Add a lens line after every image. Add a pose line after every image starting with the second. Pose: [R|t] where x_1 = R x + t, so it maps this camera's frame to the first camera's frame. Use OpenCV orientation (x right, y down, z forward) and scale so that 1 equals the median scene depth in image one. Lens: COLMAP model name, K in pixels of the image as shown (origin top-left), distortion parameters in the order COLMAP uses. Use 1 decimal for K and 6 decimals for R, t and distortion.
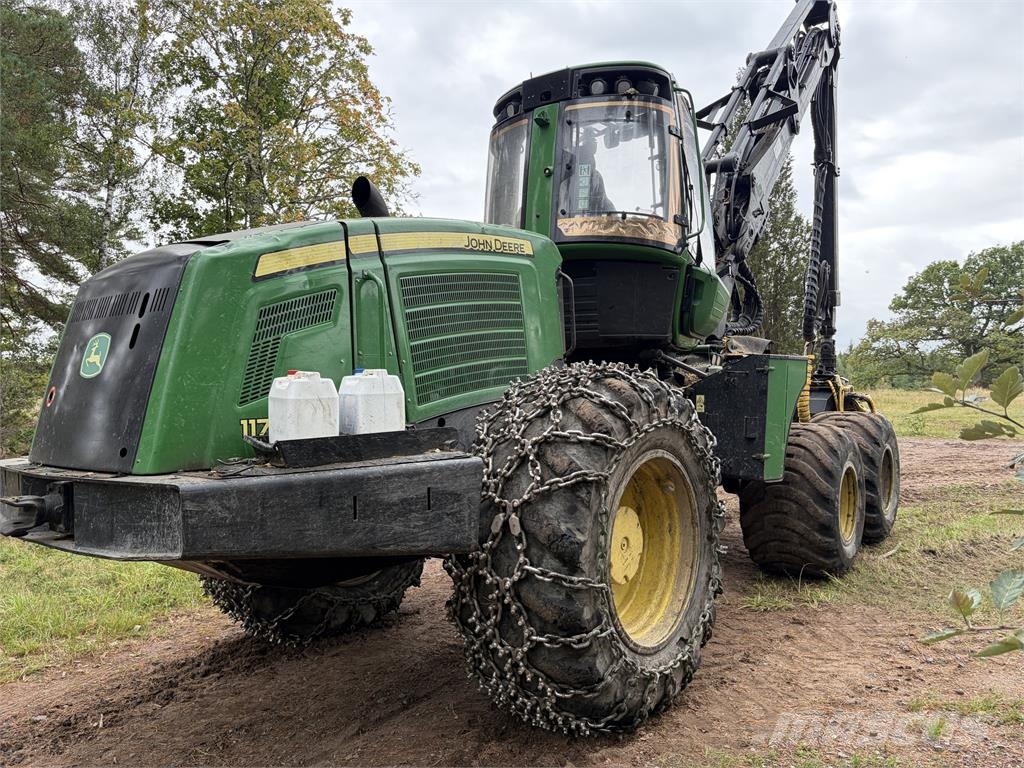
lens RADIAL K [[778.2, 0, 513.2], [0, 778.2, 380.4], [0, 0, 1]] dist [0.048344, -0.056973]
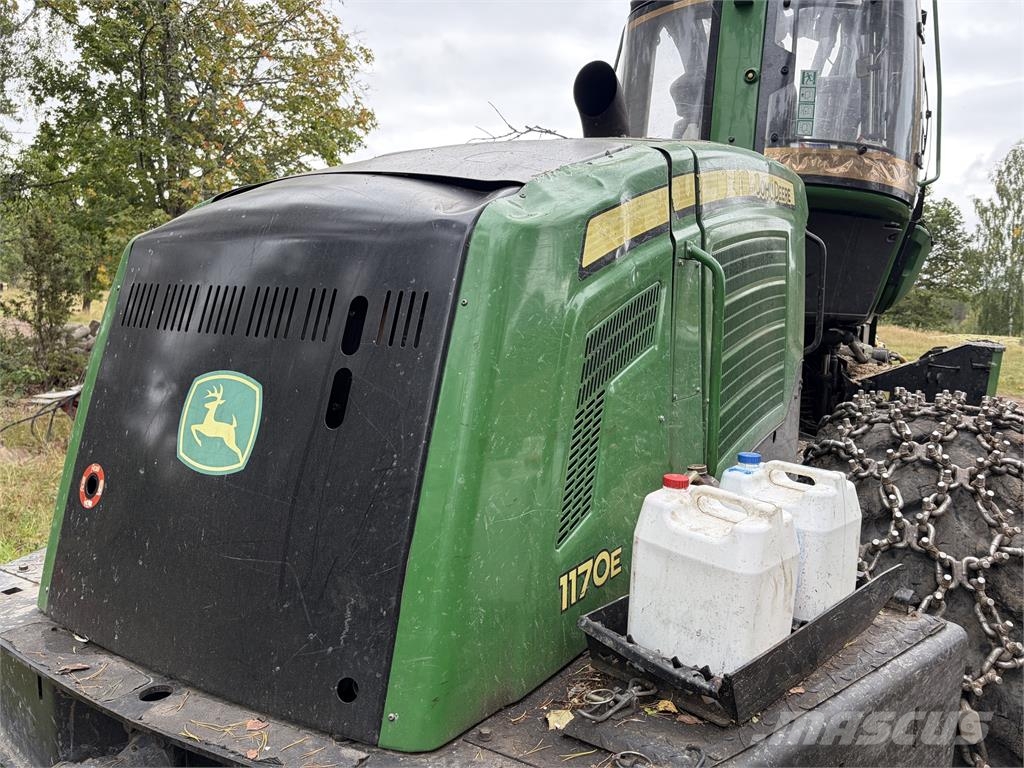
lens RADIAL K [[778.2, 0, 520.4], [0, 778.2, 383.4], [0, 0, 1]] dist [0.048344, -0.056973]
pose [[0.989215, 0.029138, 0.143543, -0.233278], [-0.045744, 0.992452, 0.113784, -0.062219], [-0.139144, -0.119123, 0.983081, 0.292643]]
